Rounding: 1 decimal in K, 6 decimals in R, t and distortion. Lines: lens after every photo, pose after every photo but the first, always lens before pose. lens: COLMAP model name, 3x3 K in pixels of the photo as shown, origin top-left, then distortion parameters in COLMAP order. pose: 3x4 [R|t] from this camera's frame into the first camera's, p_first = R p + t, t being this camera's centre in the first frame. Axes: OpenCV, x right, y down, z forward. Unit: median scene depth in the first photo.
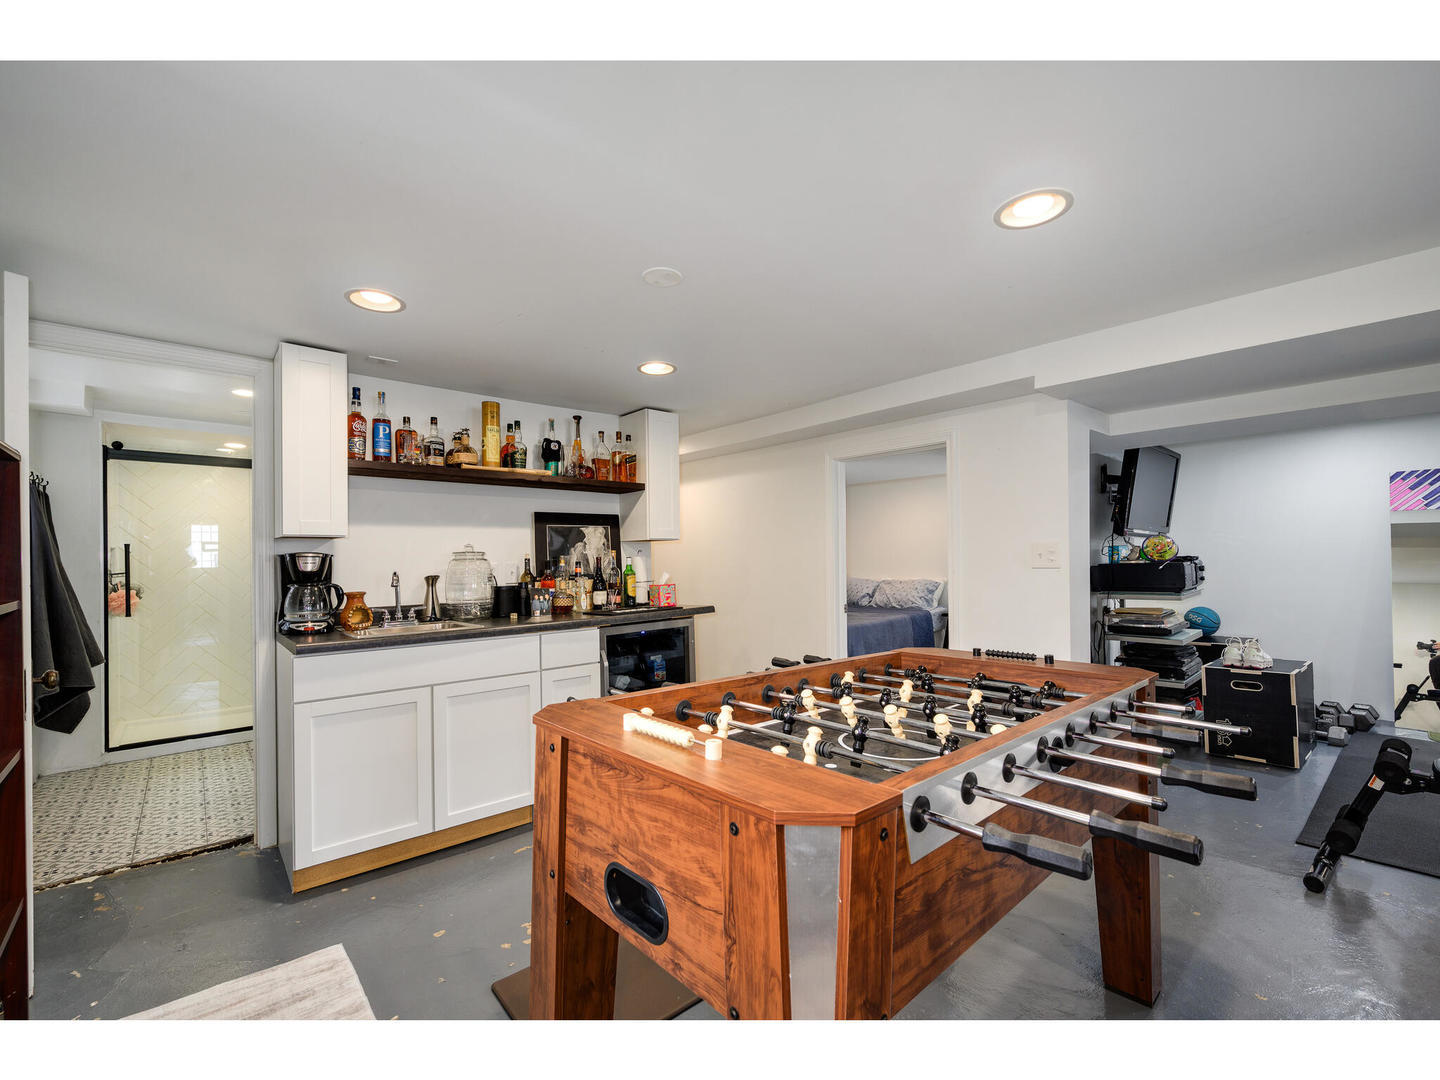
lens RADIAL K [[604.4, 0, 724.0], [0, 604.4, 560.5], [0, 0, 1]] dist [-0.000250, -0.000091]
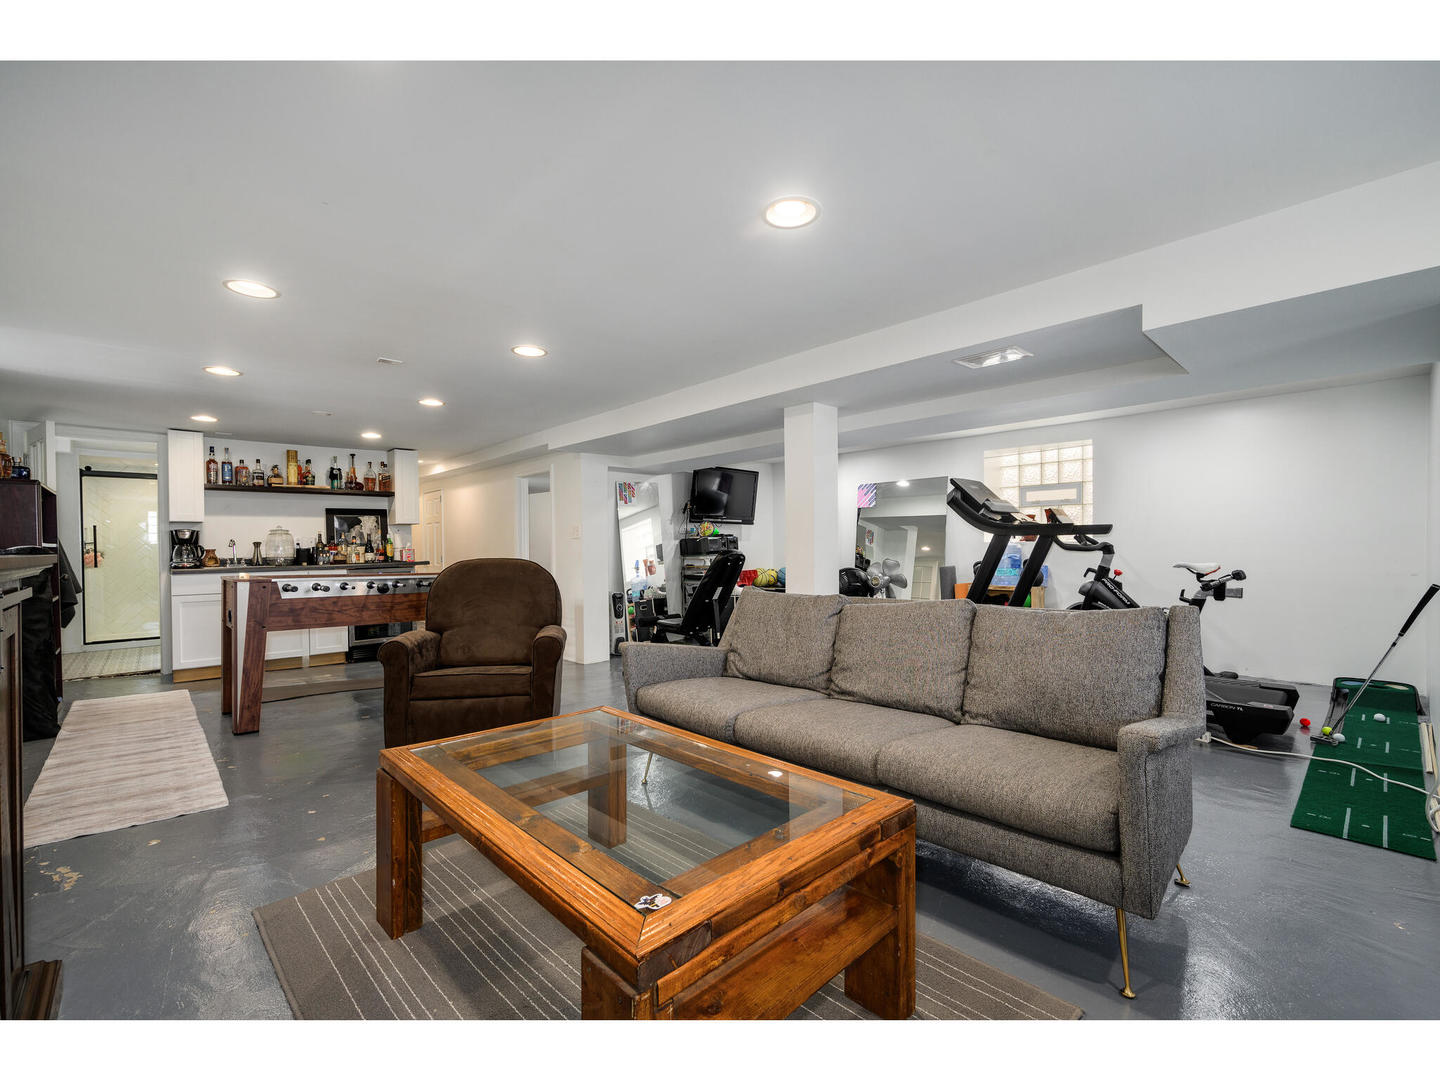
lens RADIAL K [[615.5, 0, 719.9], [0, 615.5, 556.7], [0, 0, 1]] dist [0.002208, 0.000339]
pose [[0.999908, 0.001398, 0.013457, 0.870752], [-0.001605, 0.999881, 0.015327, 0.034920], [-0.013434, -0.015347, 0.999792, -0.885969]]
